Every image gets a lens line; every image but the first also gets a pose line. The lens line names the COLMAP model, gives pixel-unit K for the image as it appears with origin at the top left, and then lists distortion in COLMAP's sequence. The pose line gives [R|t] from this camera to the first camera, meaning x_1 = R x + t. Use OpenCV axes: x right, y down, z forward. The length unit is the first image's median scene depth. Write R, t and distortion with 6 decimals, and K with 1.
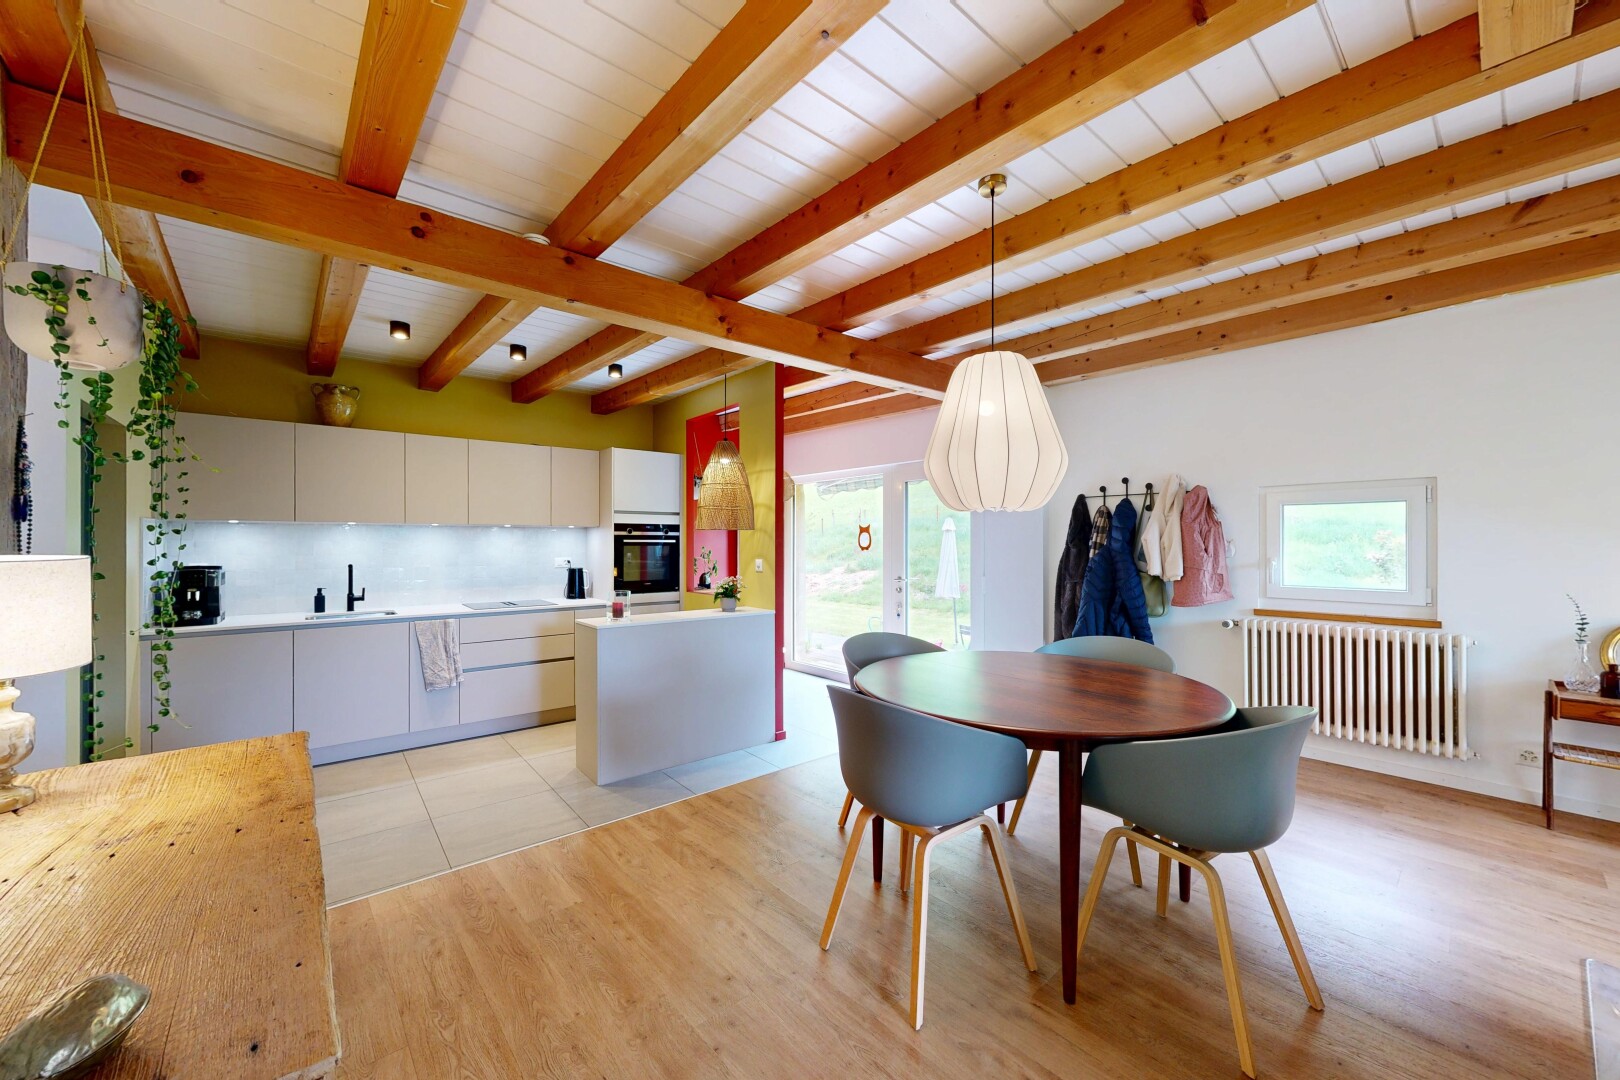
lens RADIAL K [[607.6, 0, 810.0], [0, 607.6, 540.0], [0, 0, 1]] dist [0.000034, -0.000017]
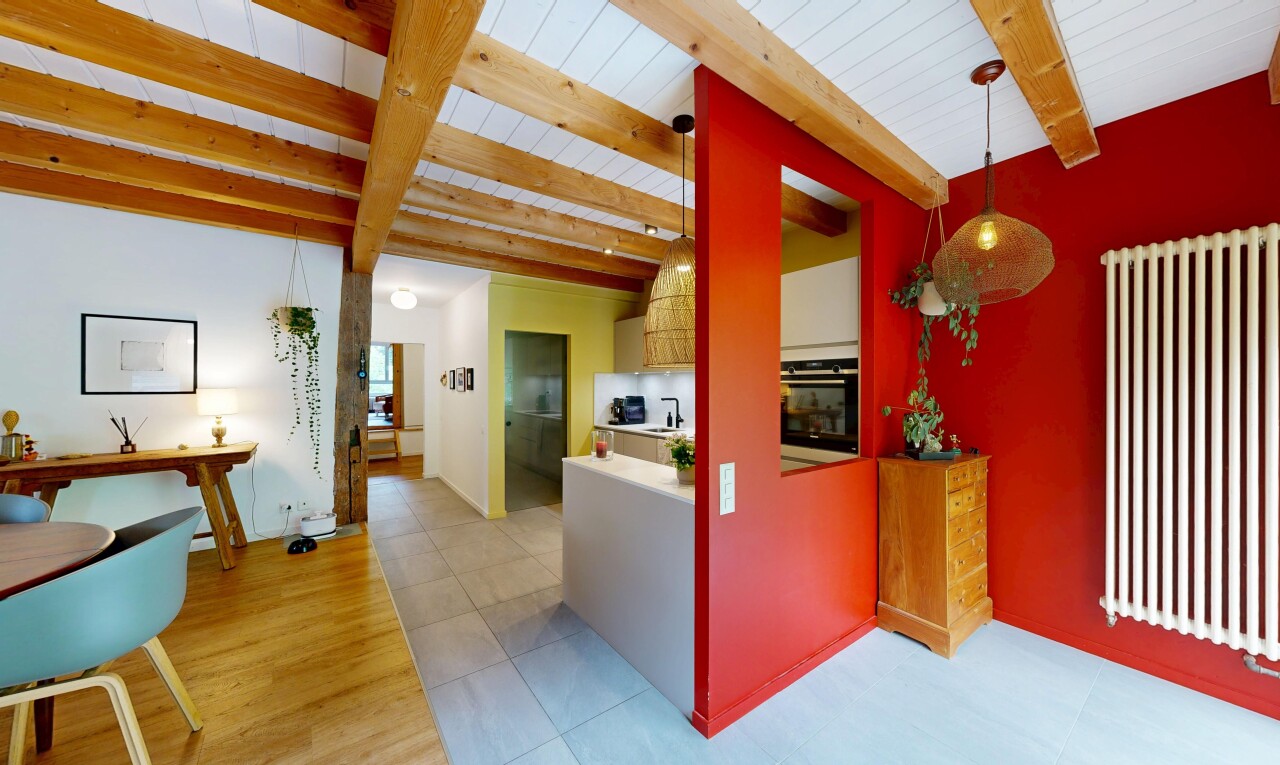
lens RADIAL K [[431.4, 0, 640.0], [0, 431.4, 382.5], [0, 0, 1]] dist [0.000217, 0.000029]
pose [[-0.057676, -0.005377, -0.998321, 0.355357], [0.001584, 0.999984, -0.005477, 0.005951], [0.998334, -0.001898, -0.057666, 0.967985]]
